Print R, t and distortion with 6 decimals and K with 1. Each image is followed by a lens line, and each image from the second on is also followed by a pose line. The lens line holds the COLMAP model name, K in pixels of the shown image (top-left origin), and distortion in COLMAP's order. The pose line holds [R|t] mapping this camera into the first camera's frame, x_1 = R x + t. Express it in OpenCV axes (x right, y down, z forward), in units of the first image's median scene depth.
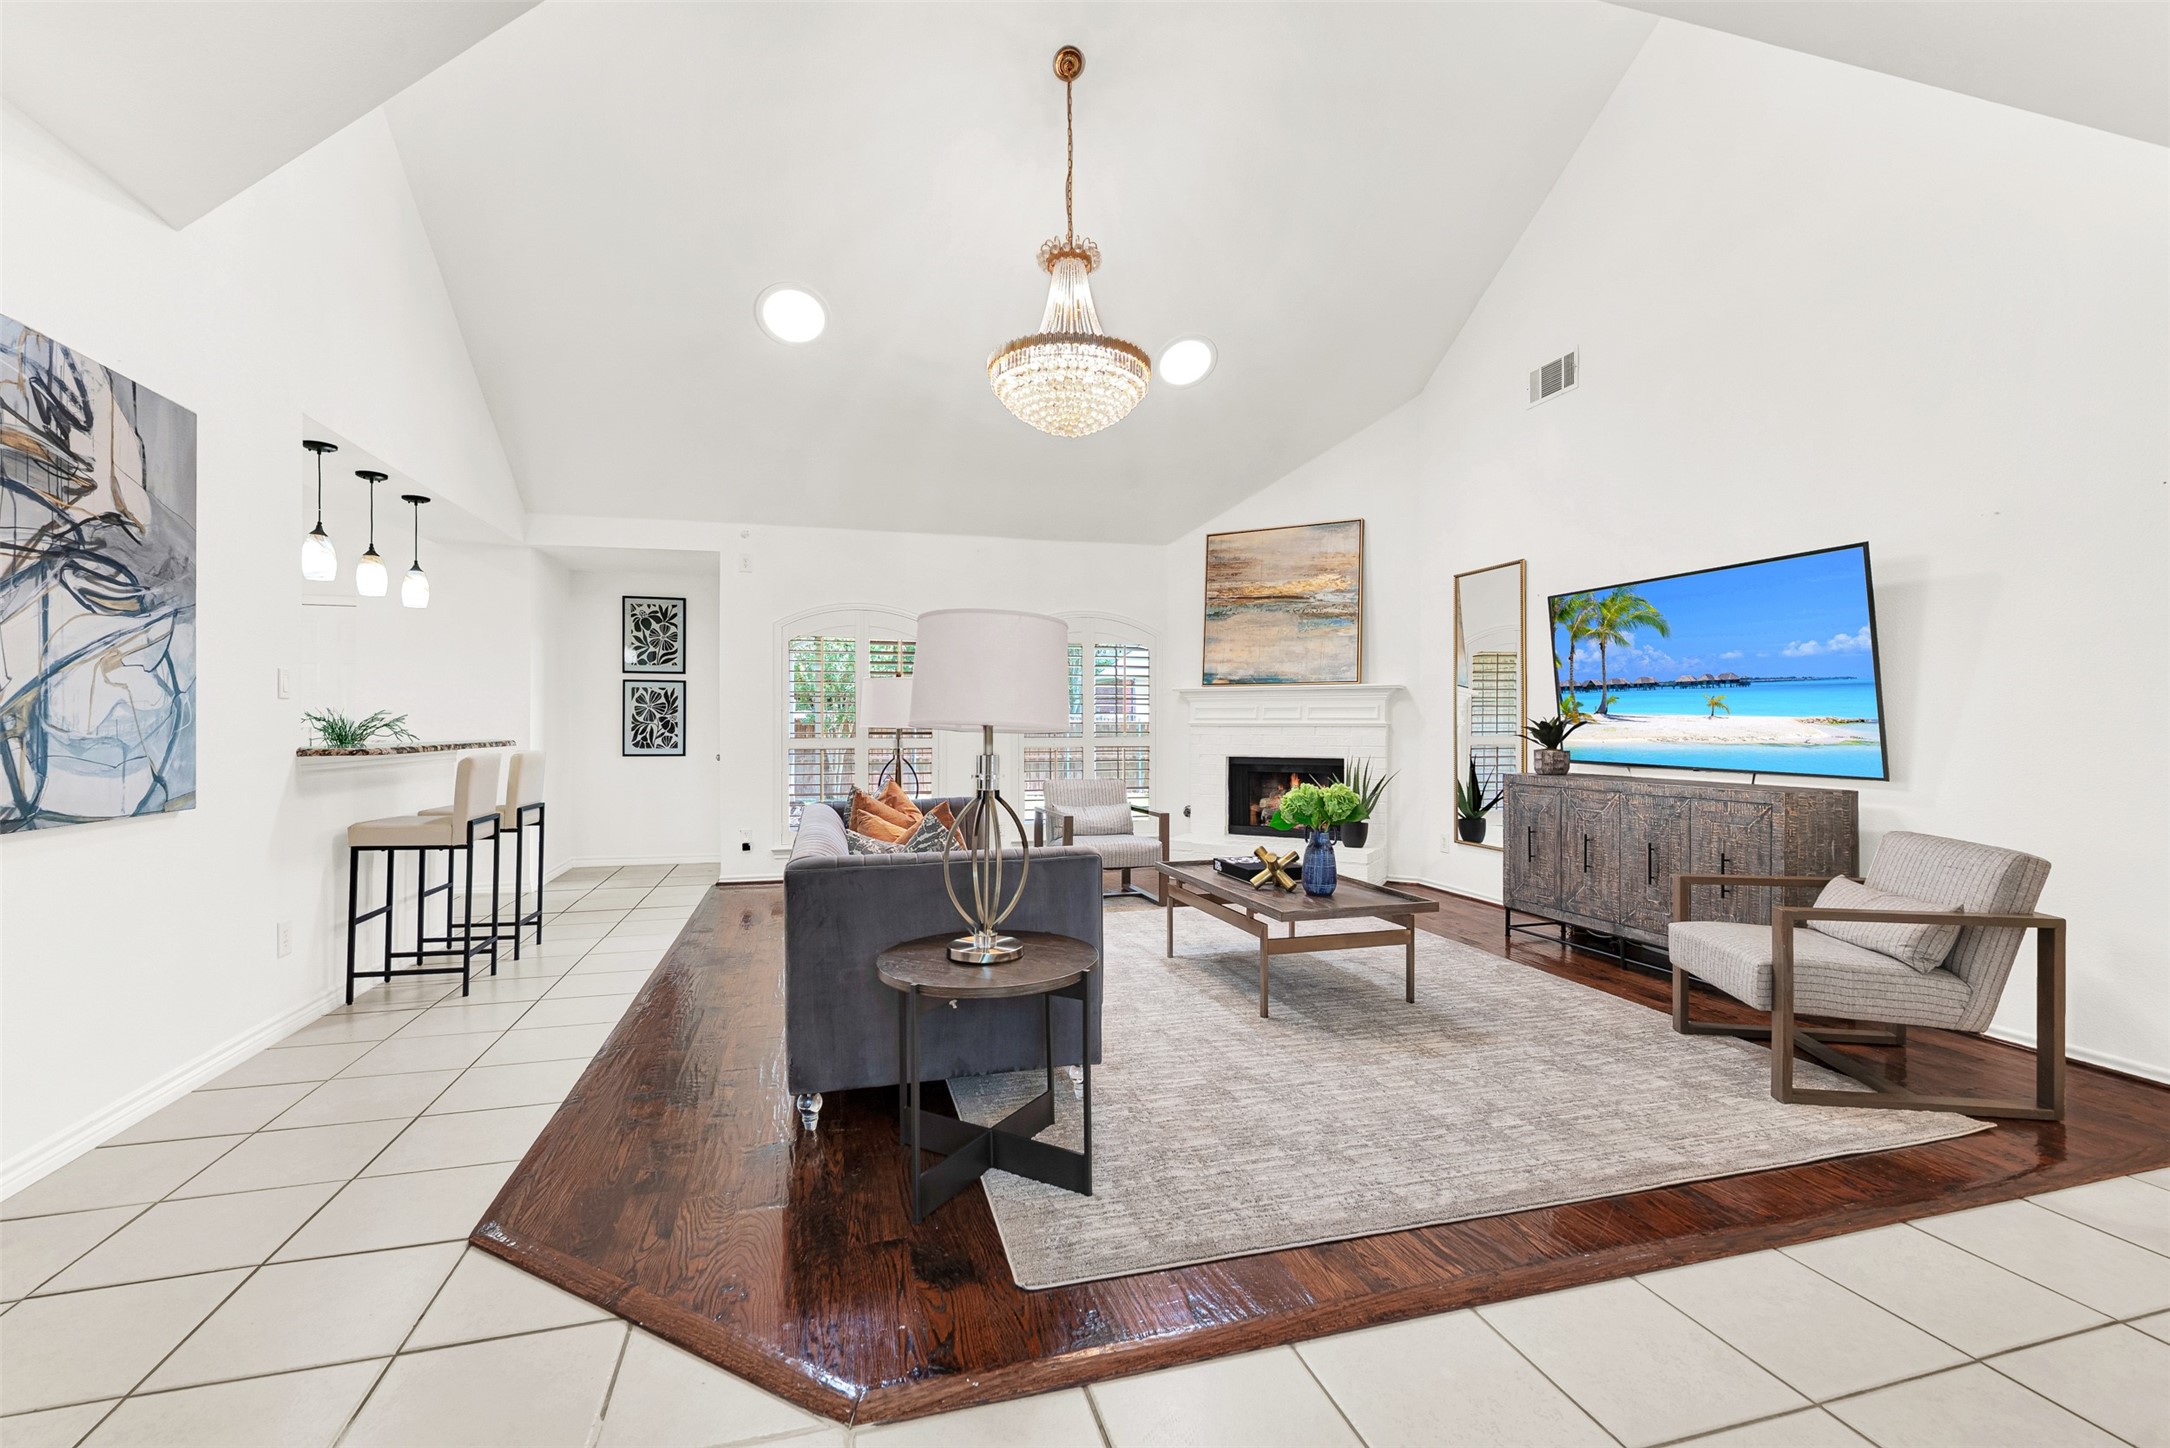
lens RADIAL K [[918.5, 0, 1078.6], [0, 918.5, 717.0], [0, 0, 1]] dist [-0.002147, 0.000289]
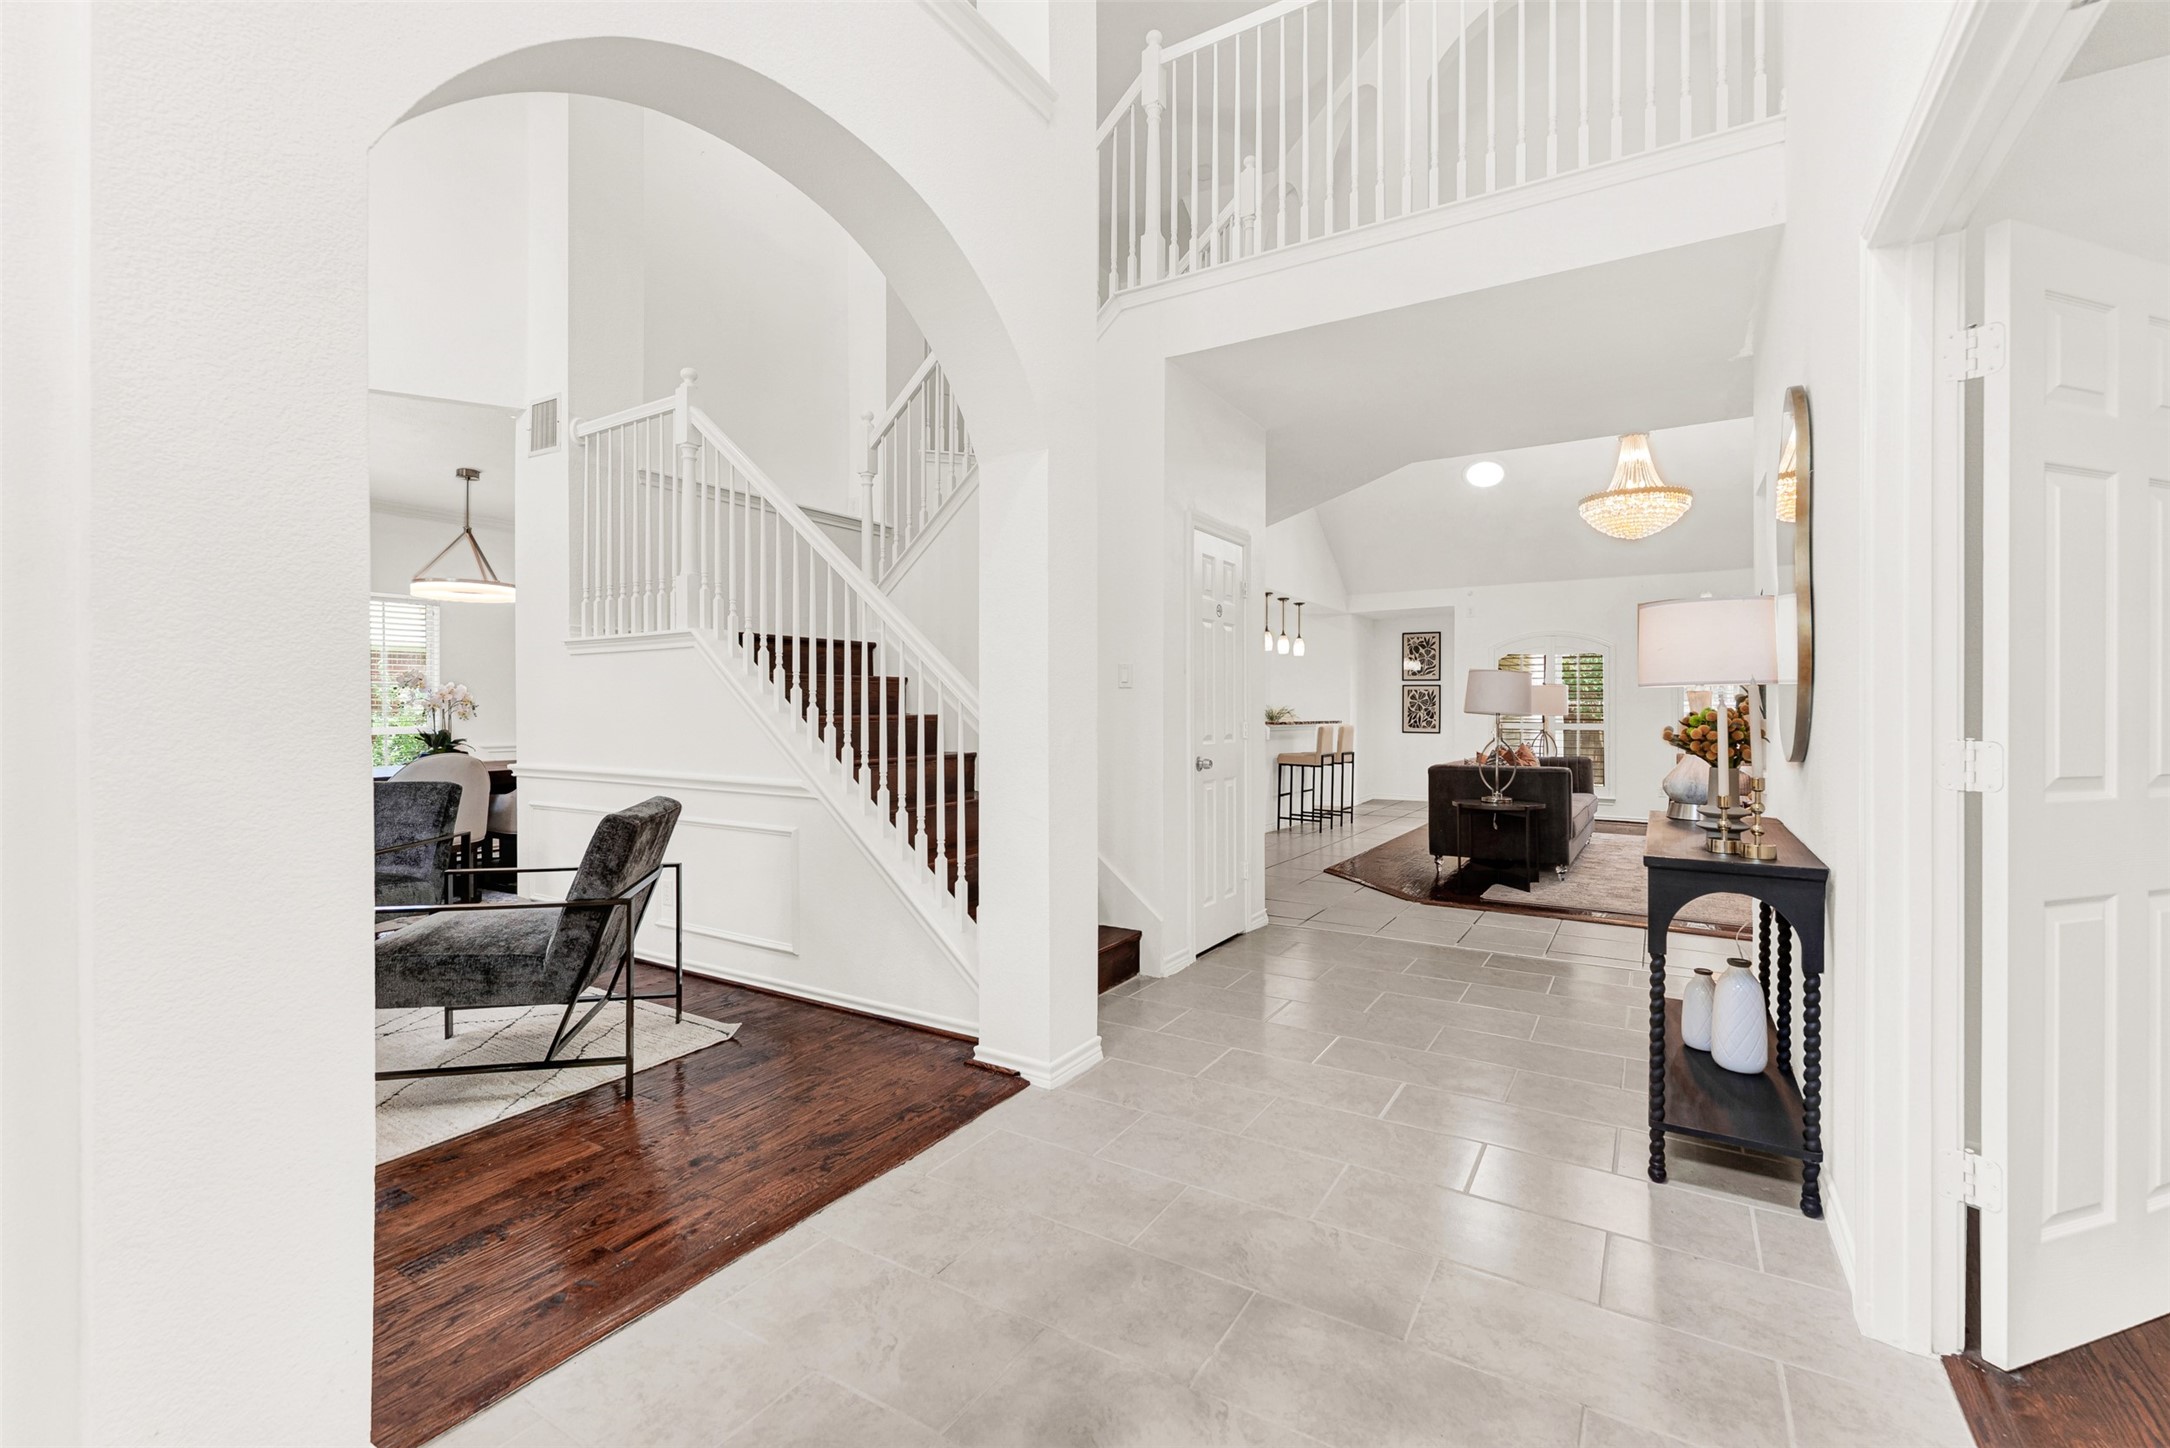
lens RADIAL K [[918.5, 0, 1082.3], [0, 918.5, 716.2], [0, 0, 1]] dist [-0.002147, 0.000289]
pose [[0.671147, 0.006218, -0.741298, 0.508217], [0.001101, 0.999955, 0.009385, -0.003074], [0.741324, -0.007115, 0.671110, -0.788234]]
